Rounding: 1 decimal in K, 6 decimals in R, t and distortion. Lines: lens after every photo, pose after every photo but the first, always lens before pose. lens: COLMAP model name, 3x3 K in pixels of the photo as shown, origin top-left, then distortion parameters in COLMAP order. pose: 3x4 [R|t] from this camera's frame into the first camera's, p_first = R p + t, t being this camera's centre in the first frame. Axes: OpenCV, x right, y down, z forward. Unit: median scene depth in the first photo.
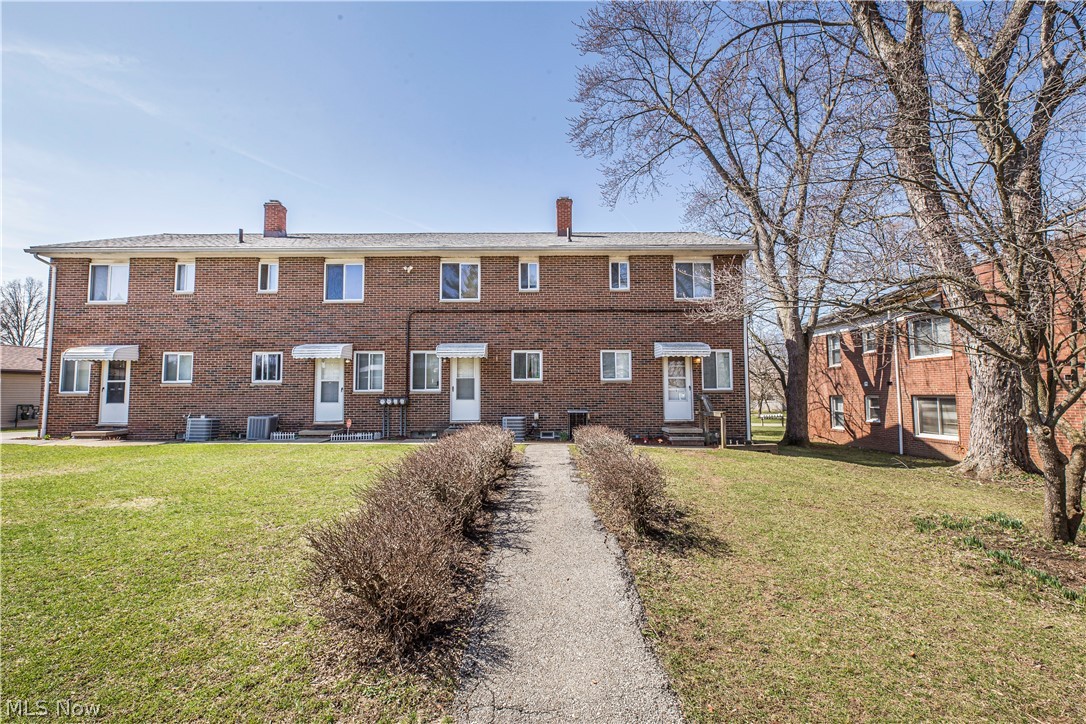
lens RADIAL K [[494.9, 0, 545.4], [0, 494.9, 362.3], [0, 0, 1]] dist [0.002993, 0.000917]
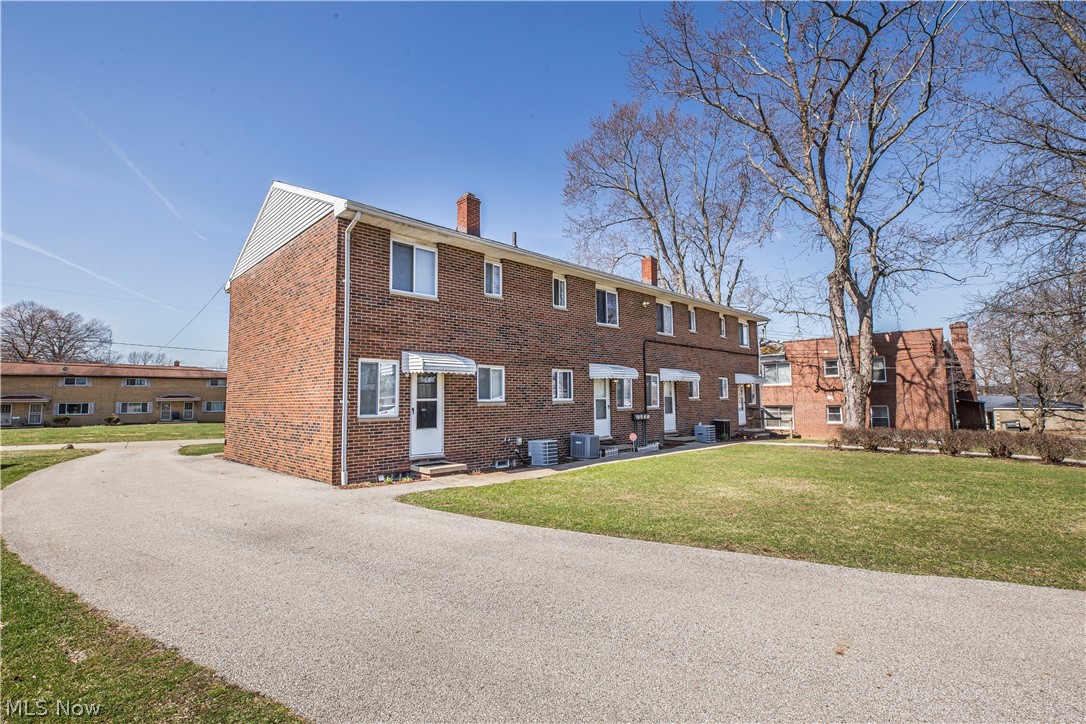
lens RADIAL K [[494.9, 0, 551.6], [0, 494.9, 361.1], [0, 0, 1]] dist [0.002993, 0.000917]
pose [[0.703390, 0.051918, 0.708905, -1.269973], [-0.032964, 0.998638, -0.040430, 0.002951], [-0.710039, 0.005070, 0.704144, 0.325360]]
